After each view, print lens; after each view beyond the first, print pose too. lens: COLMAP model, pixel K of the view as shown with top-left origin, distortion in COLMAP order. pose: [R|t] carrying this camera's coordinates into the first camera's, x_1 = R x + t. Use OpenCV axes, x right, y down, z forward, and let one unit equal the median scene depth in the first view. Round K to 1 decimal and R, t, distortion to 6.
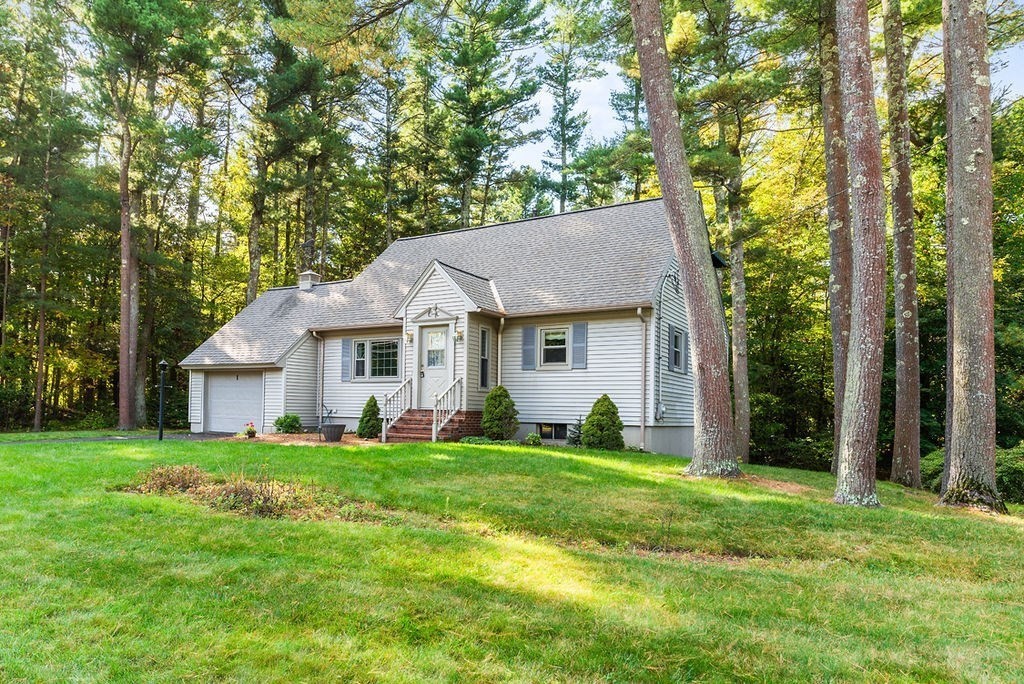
lens RADIAL K [[623.8, 0, 474.9], [0, 623.8, 399.1], [0, 0, 1]] dist [-0.002778, -0.000506]
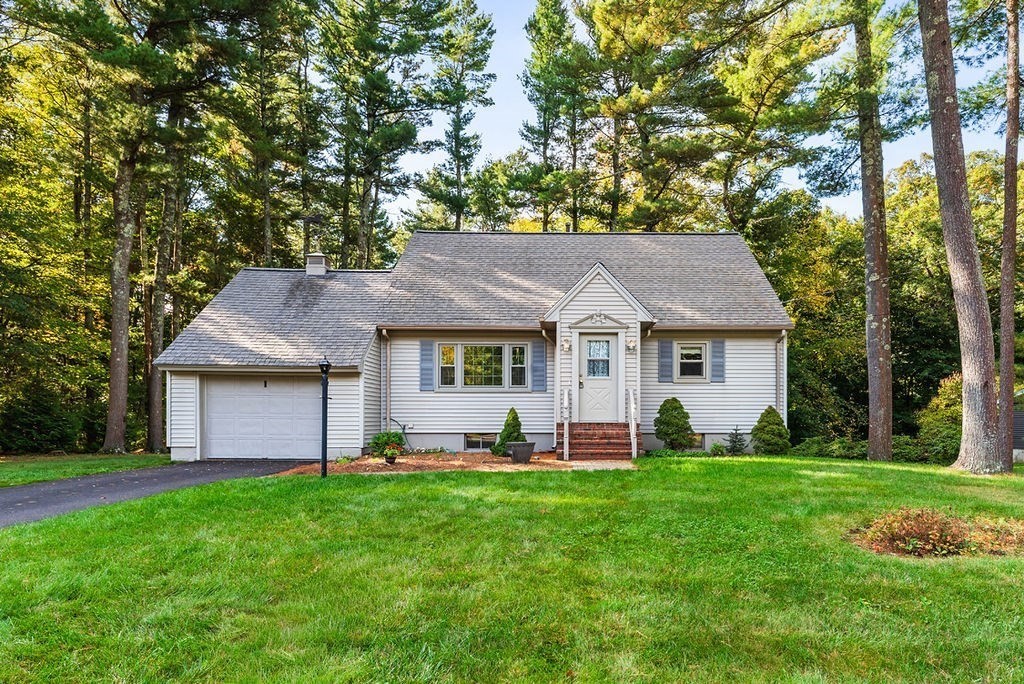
lens RADIAL K [[564.5, 0, 512.1], [0, 564.5, 421.0], [0, 0, 1]] dist [0.002299, -0.000146]
pose [[0.847950, -0.015542, 0.529848, -0.585934], [0.003340, 0.999707, 0.023979, -0.005923], [-0.530065, -0.018563, 0.847754, 0.323161]]
